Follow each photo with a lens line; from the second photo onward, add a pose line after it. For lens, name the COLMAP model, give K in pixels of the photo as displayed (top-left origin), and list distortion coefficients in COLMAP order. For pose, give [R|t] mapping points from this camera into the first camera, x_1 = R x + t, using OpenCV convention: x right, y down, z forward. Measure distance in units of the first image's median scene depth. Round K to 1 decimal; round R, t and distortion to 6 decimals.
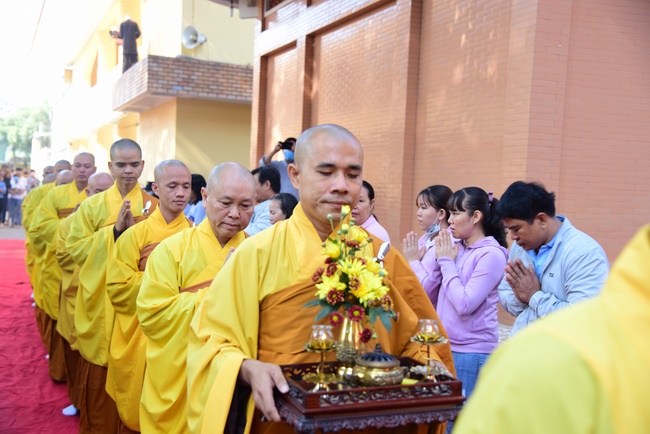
lens RADIAL K [[830.2, 0, 324.3], [0, 830.2, 217.5], [0, 0, 1]] dist [-0.000212, 0.000000]
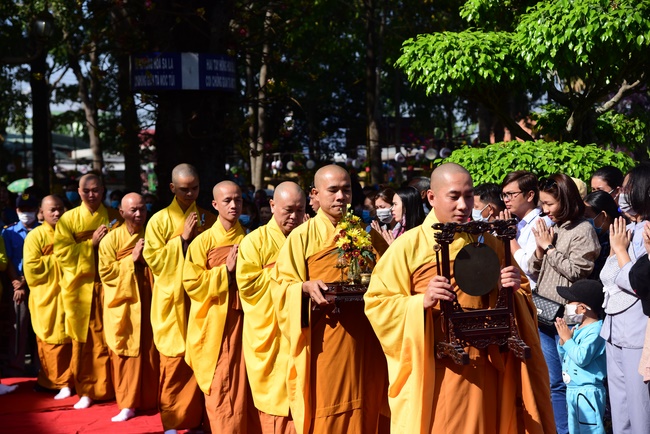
lens RADIAL K [[1444.4, 0, 325.1], [0, 1444.4, 217.0], [0, 0, 1]] dist [0.464344, 0.000000]
pose [[0.995491, -0.082327, 0.047109, -0.180769], [0.084647, 0.995177, -0.049568, 0.170602], [-0.042801, 0.053332, 0.997659, -2.336675]]
